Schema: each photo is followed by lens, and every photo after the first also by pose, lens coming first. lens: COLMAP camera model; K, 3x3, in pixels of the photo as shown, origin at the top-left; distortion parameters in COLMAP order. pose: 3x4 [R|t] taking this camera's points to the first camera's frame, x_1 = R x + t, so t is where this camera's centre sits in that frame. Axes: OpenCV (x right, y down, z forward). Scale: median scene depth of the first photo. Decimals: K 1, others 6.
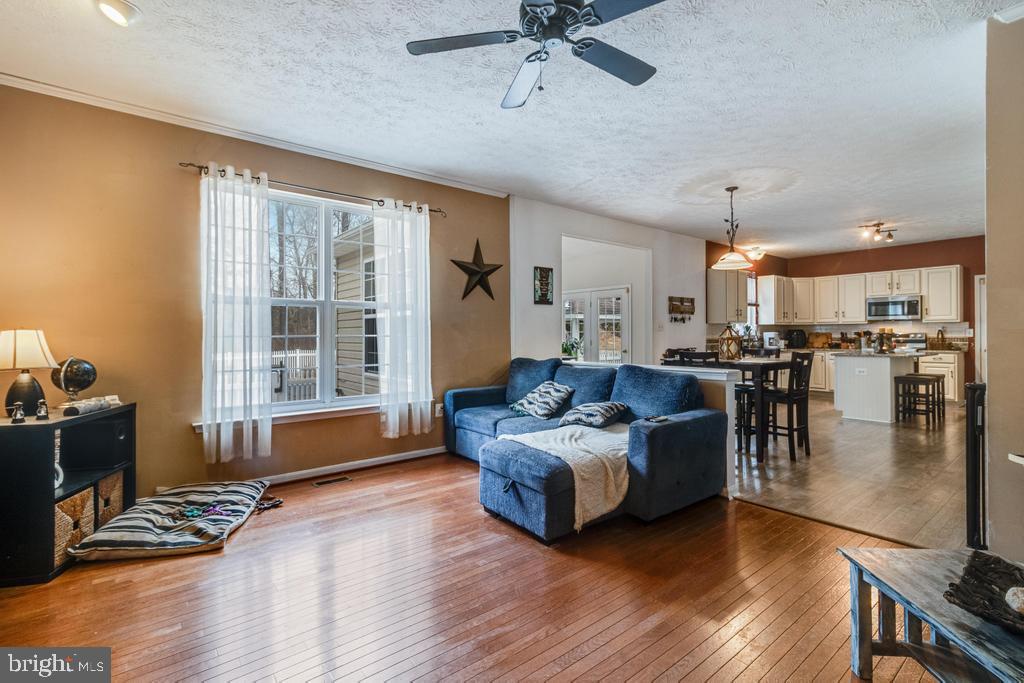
lens RADIAL K [[470.8, 0, 508.5], [0, 470.8, 333.4], [0, 0, 1]] dist [0.001558, -0.000176]
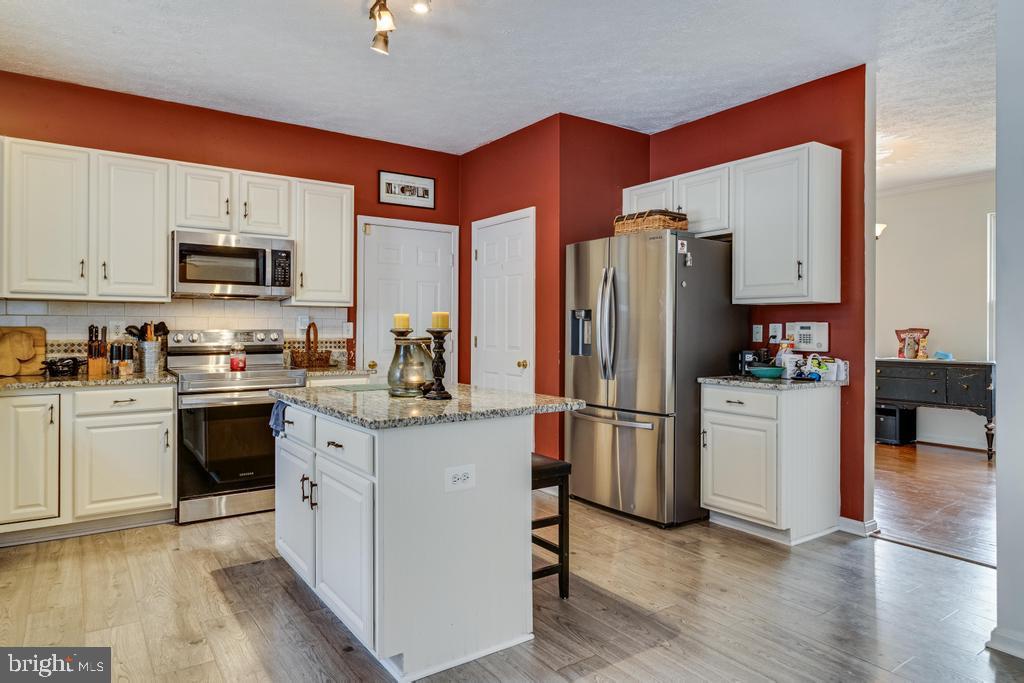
lens RADIAL K [[632.8, 0, 513.1], [0, 632.8, 332.9], [0, 0, 1]] dist [0.003052, 0.000675]
pose [[0.055116, 0.000511, 0.998480, 0.310464], [-0.008320, 0.999965, -0.000052, 0.000092], [-0.998445, -0.008304, 0.055118, 0.744931]]
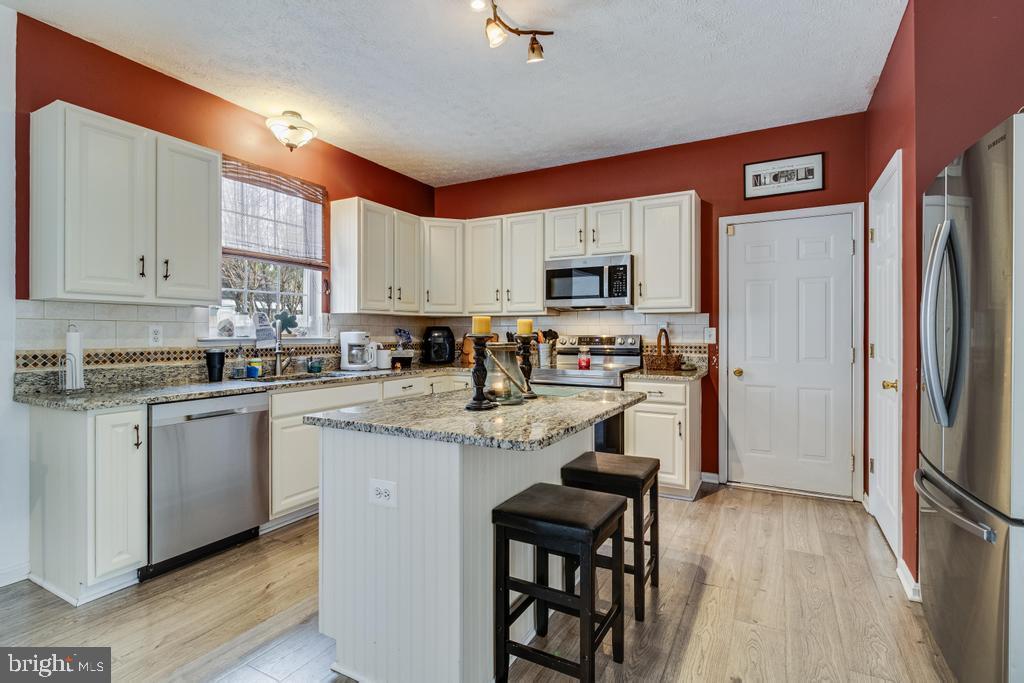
lens RADIAL K [[491.0, 0, 511.7], [0, 491.0, 335.0], [0, 0, 1]] dist [-0.003442, -0.001248]
pose [[0.921136, 0.004016, 0.389220, 0.555954], [-0.006391, 0.999968, 0.004809, -0.002614], [-0.389189, -0.006918, 0.921132, 0.575972]]
